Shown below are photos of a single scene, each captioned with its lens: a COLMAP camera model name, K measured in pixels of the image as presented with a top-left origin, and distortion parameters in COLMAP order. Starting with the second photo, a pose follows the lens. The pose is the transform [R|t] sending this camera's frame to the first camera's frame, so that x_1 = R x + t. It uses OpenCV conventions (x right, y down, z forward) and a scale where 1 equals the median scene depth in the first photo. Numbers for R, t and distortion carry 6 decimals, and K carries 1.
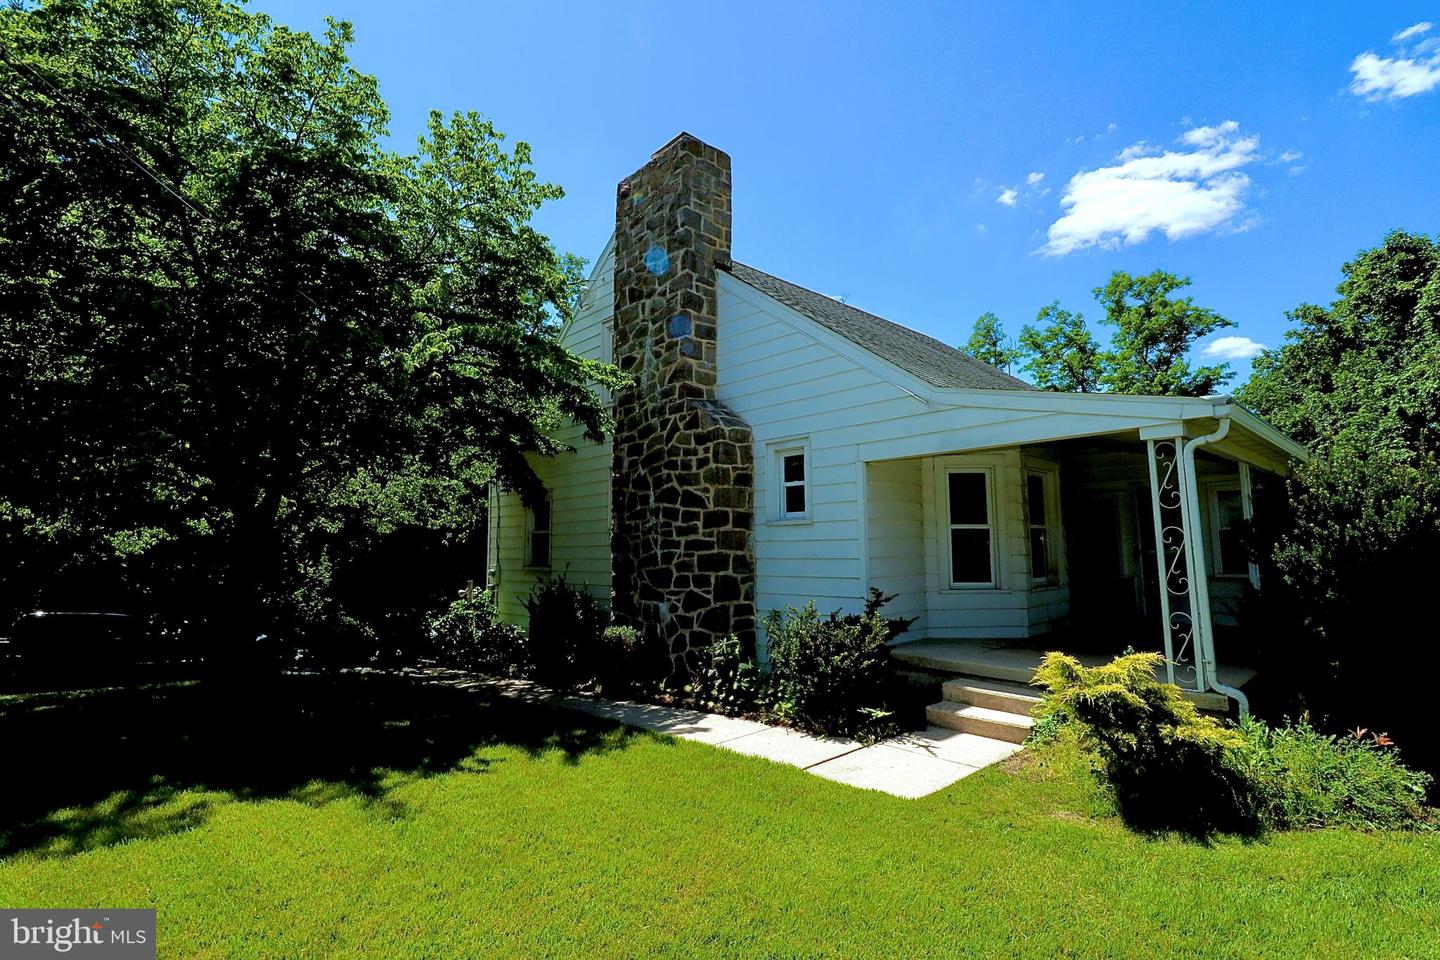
lens RADIAL K [[691.2, 0, 714.5], [0, 691.2, 468.9], [0, 0, 1]] dist [-0.002884, -0.000009]
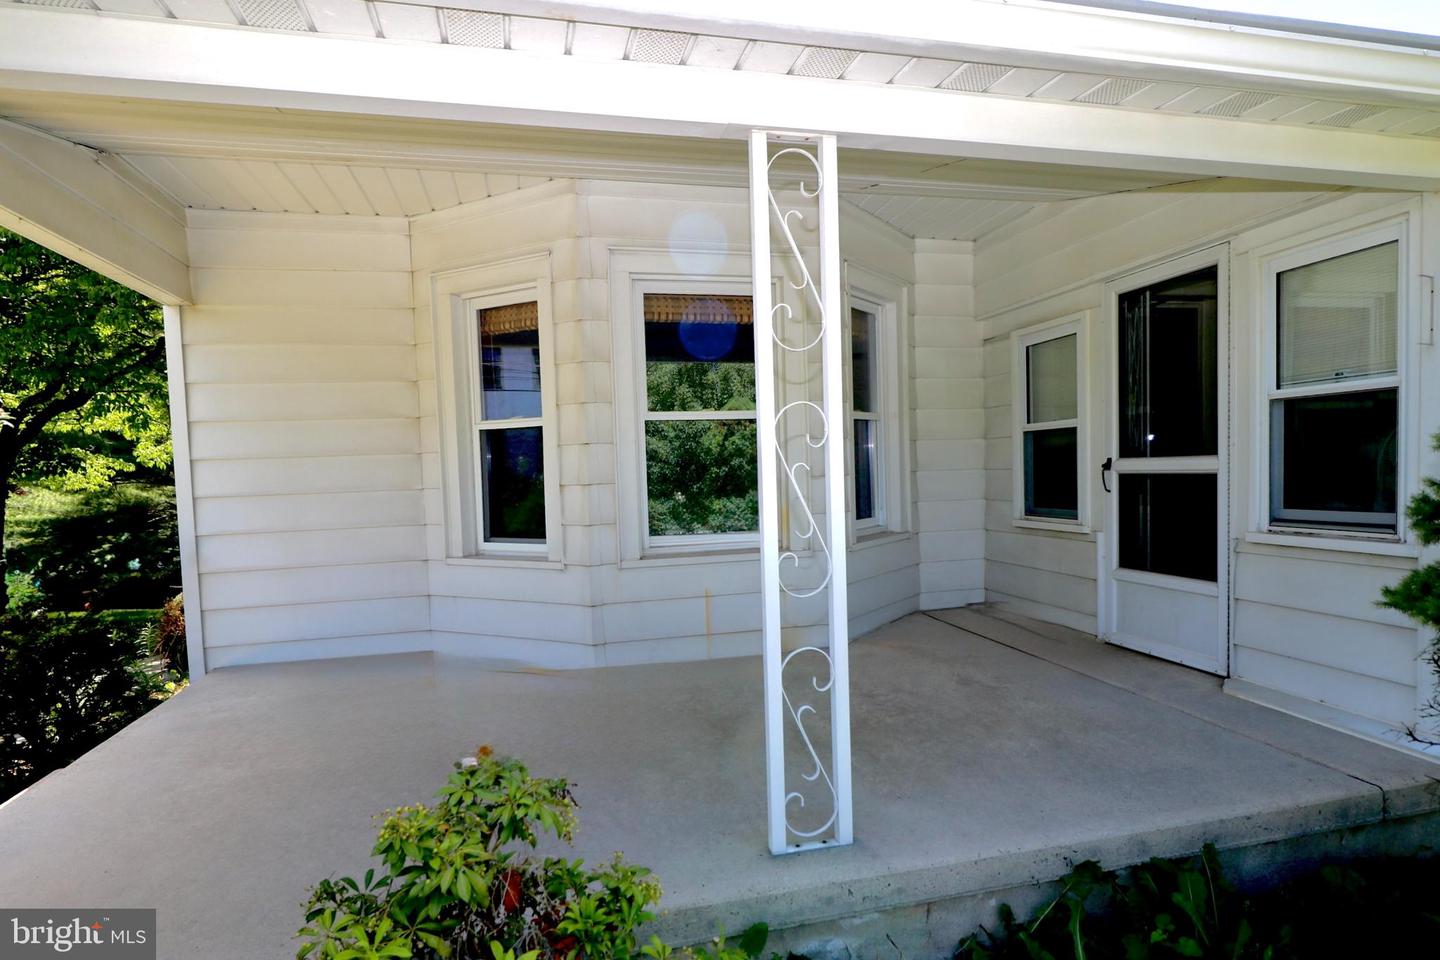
lens RADIAL K [[691.2, 0, 716.2], [0, 691.2, 490.9], [0, 0, 1]] dist [-0.002884, -0.000009]
pose [[0.878486, -0.001247, -0.477767, 0.715613], [0.075686, 0.987732, 0.136589, 0.075682], [0.471736, -0.156152, 0.867803, 0.664351]]
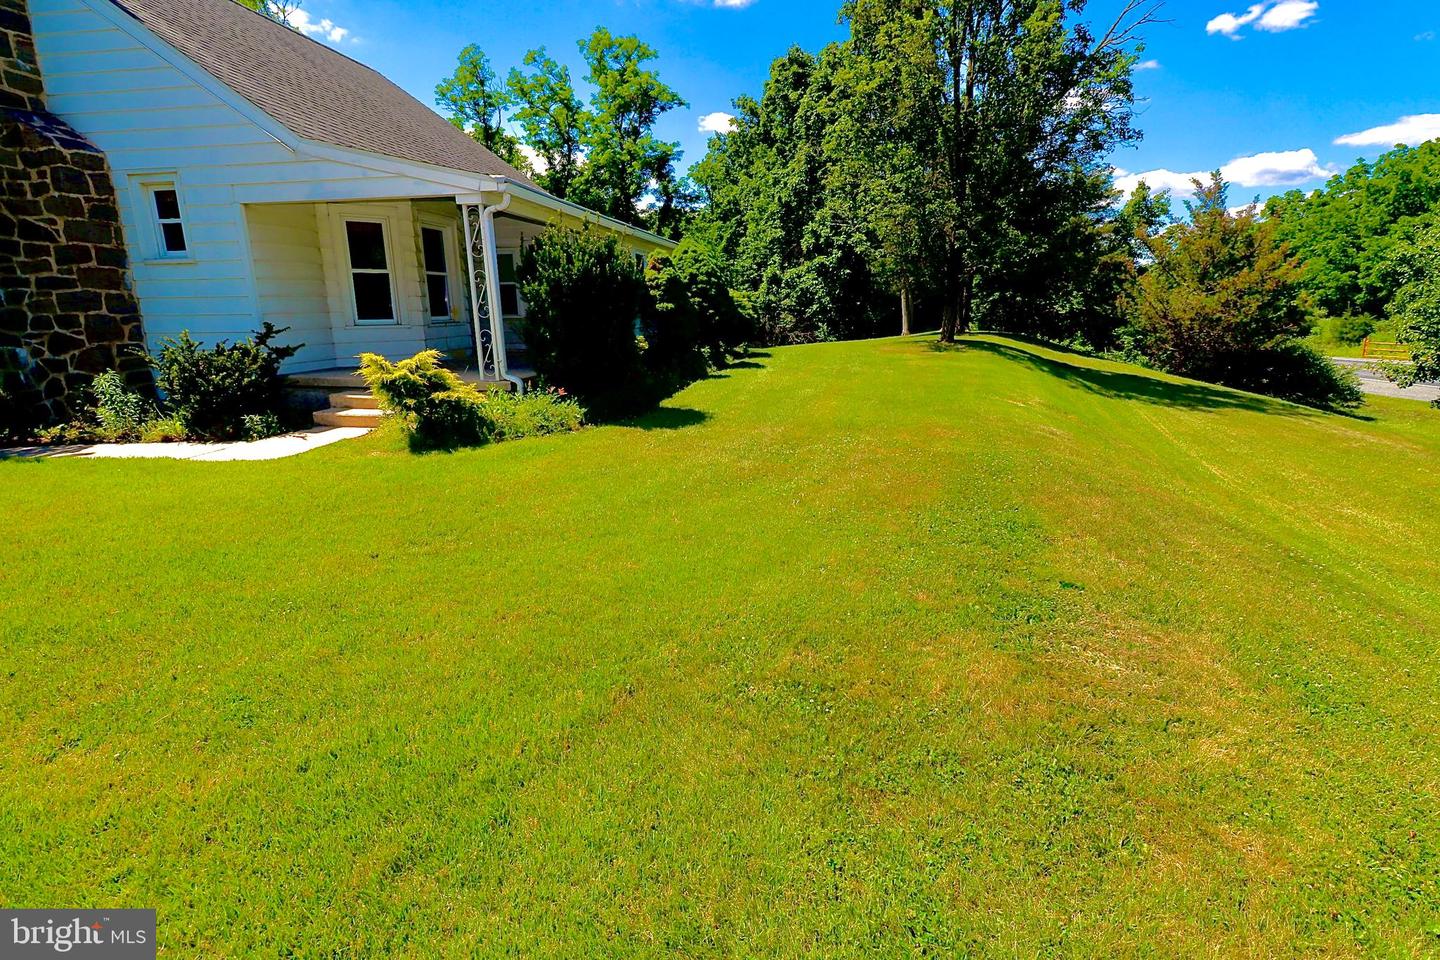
lens RADIAL K [[691.2, 0, 724.2], [0, 691.2, 475.4], [0, 0, 1]] dist [-0.002884, -0.000009]
pose [[0.782514, -0.149010, 0.604540, 0.082917], [-0.068950, 0.944230, 0.321987, -0.007067], [-0.618804, -0.293642, 0.728599, -0.320417]]
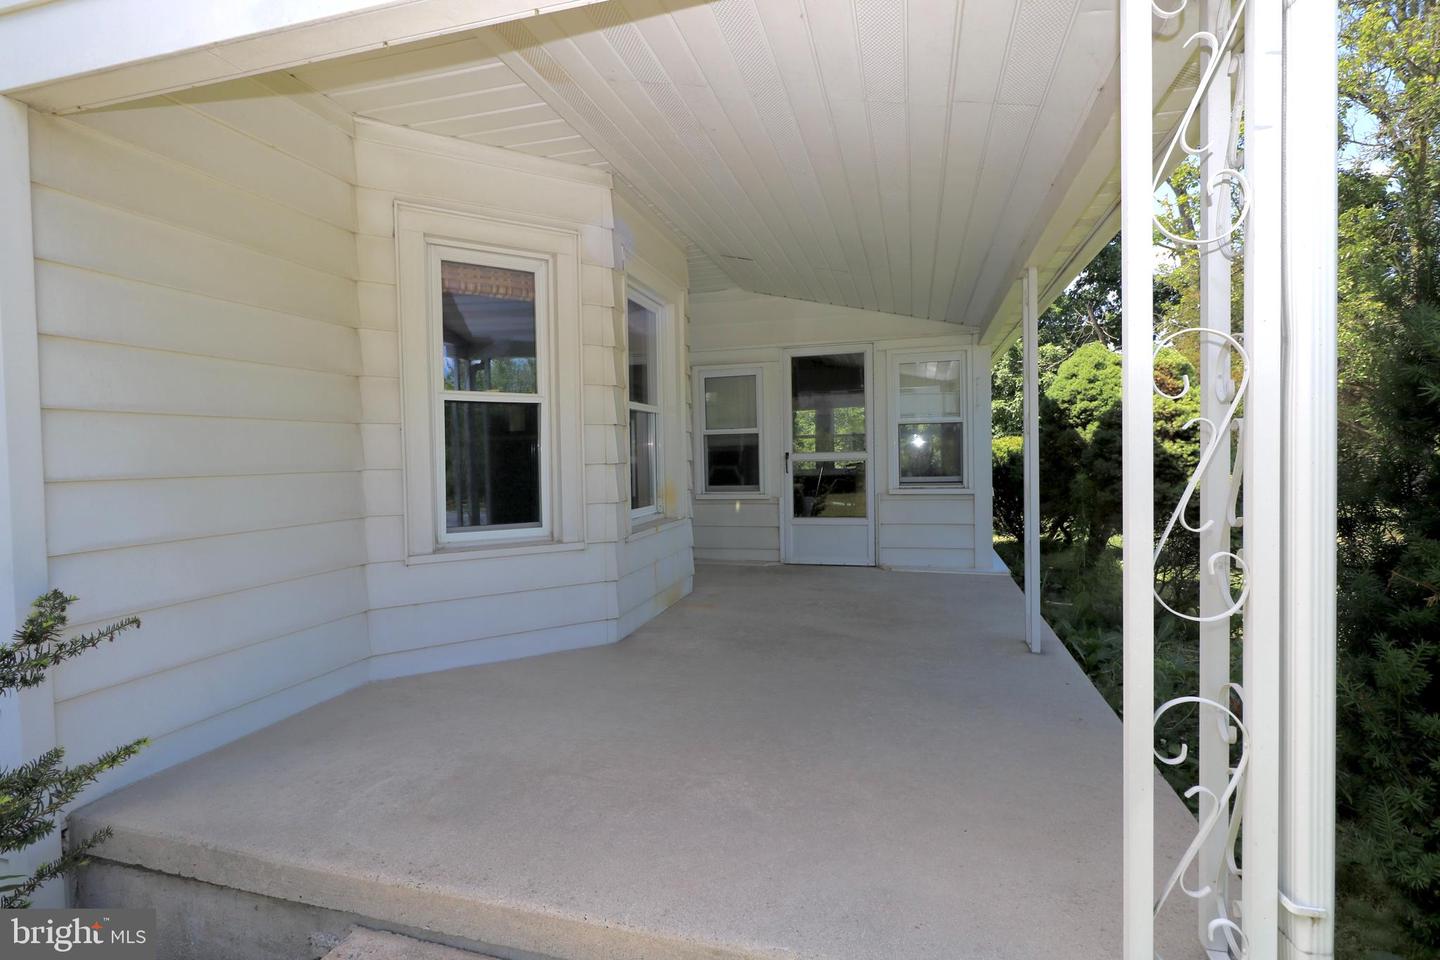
lens RADIAL K [[691.2, 0, 712.3], [0, 691.2, 482.7], [0, 0, 1]] dist [-0.002884, -0.000009]
pose [[0.863025, -0.021312, 0.504712, 0.275582], [-0.054348, 0.989394, 0.134709, 0.072062], [-0.502230, -0.143687, 0.852713, 0.580872]]
